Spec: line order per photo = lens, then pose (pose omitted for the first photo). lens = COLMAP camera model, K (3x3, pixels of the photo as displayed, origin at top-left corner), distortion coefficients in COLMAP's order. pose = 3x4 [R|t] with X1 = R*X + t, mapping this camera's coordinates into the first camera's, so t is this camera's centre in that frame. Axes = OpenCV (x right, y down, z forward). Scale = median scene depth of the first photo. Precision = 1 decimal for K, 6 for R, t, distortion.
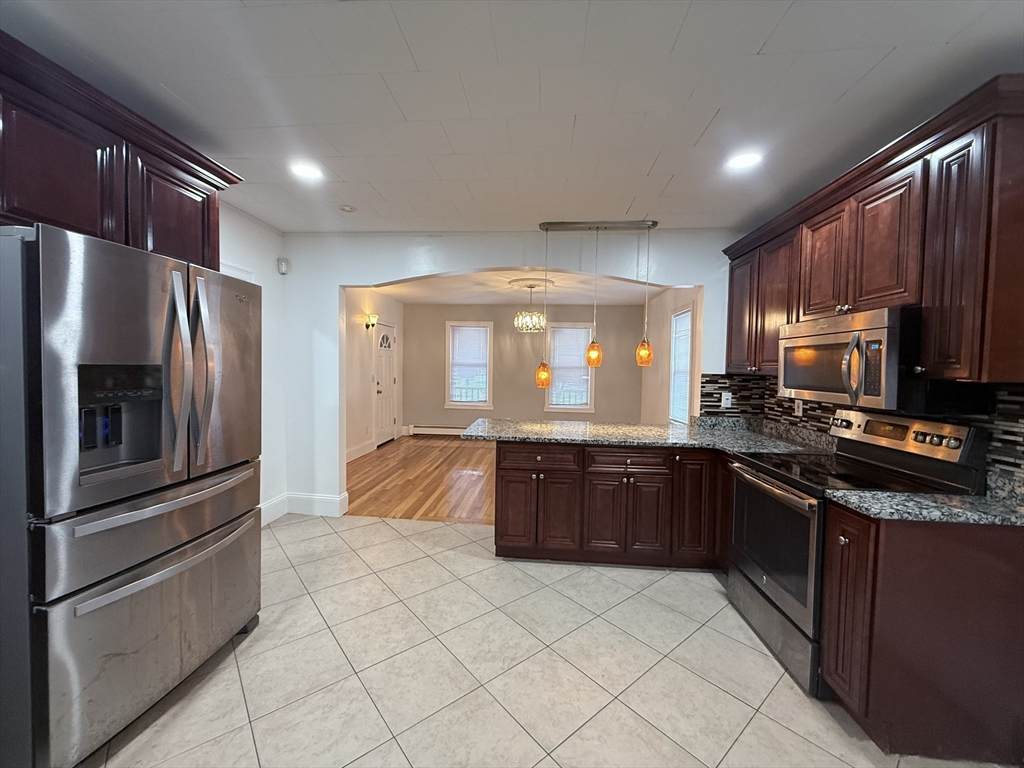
lens RADIAL K [[406.6, 0, 510.1], [0, 406.6, 384.8], [0, 0, 1]] dist [0.001940, 0.000245]
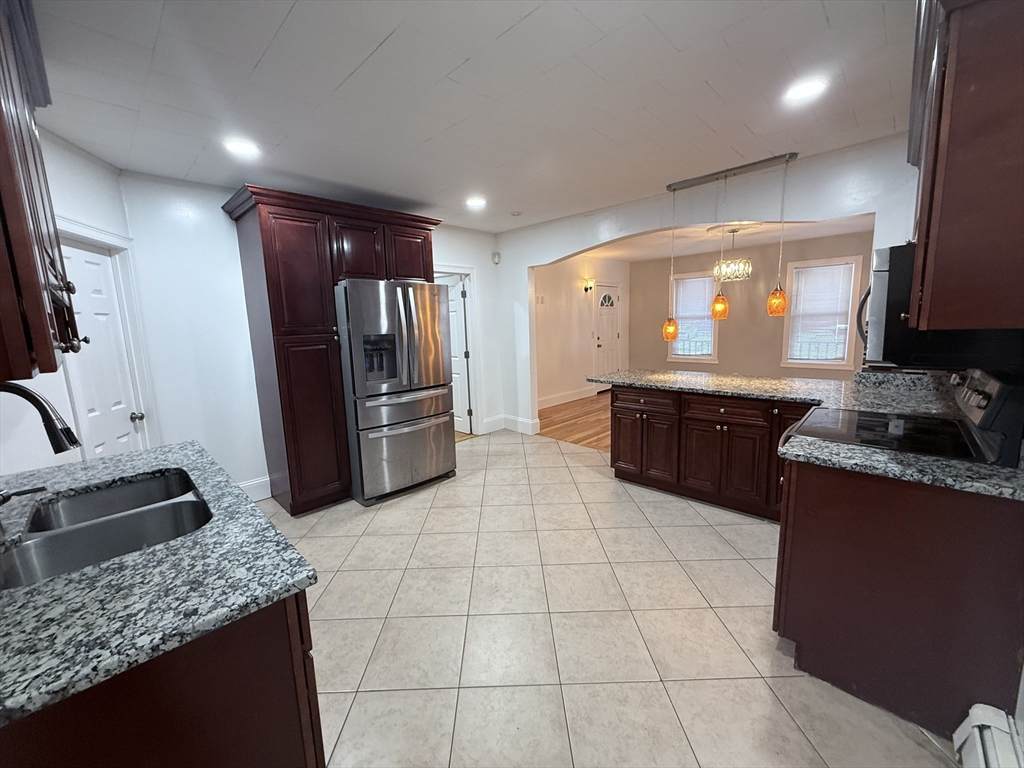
lens RADIAL K [[406.6, 0, 509.5], [0, 406.6, 384.1], [0, 0, 1]] dist [0.001940, 0.000245]
pose [[0.773661, 0.052236, -0.631443, 0.456791], [0.018246, 0.994346, 0.104613, 0.000904], [0.633338, -0.092456, 0.768333, -0.129542]]
